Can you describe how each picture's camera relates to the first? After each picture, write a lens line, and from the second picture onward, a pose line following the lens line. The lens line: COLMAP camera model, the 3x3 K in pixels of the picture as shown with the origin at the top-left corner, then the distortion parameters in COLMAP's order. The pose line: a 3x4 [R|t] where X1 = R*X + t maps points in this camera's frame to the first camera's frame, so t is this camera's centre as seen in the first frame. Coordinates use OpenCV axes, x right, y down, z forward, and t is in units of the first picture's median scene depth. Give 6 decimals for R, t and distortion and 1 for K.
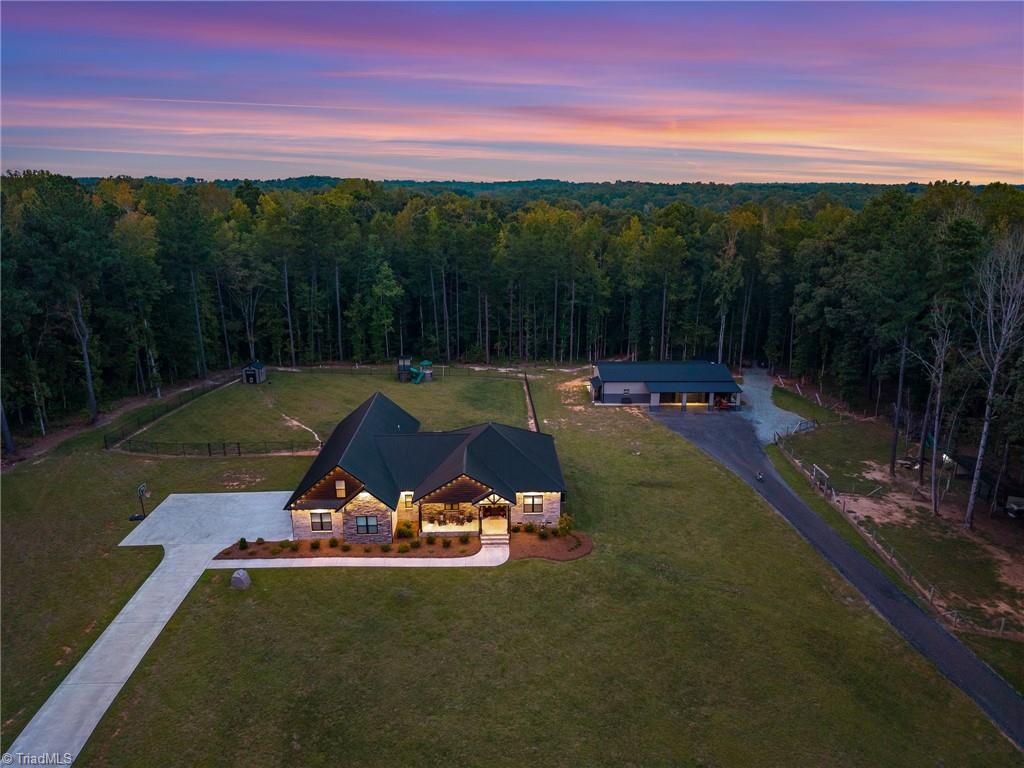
lens RADIAL K [[684.2, 0, 515.4], [0, 684.2, 389.6], [0, 0, 1]] dist [0.012839, -0.003820]
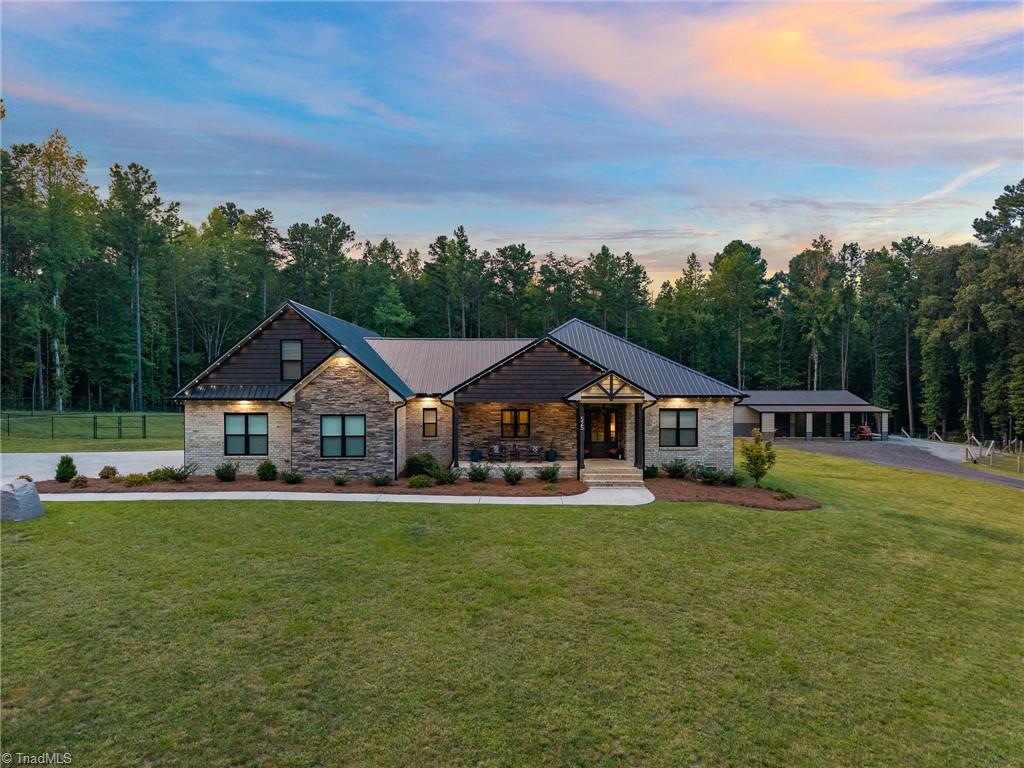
lens RADIAL K [[684.2, 0, 512.7], [0, 684.2, 385.7], [0, 0, 1]] dist [0.012839, -0.003820]
pose [[0.999998, -0.001739, -0.000810, -0.099962], [0.001463, 0.964403, -0.264431, 0.285843], [0.001241, 0.264429, 0.964404, 0.537687]]
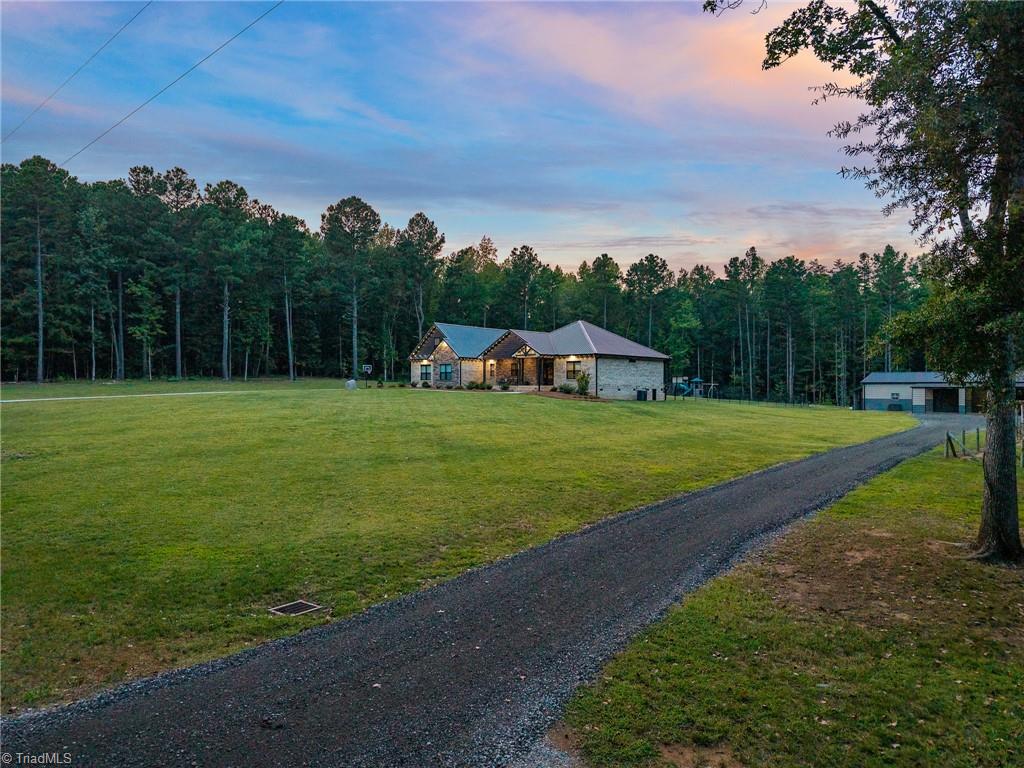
lens RADIAL K [[684.2, 0, 503.7], [0, 684.2, 389.4], [0, 0, 1]] dist [0.012839, -0.003820]
pose [[0.711357, 0.001256, -0.702830, 0.734052], [-0.197829, 0.959925, -0.198514, 0.452563], [0.674414, 0.280255, 0.683098, 0.222317]]
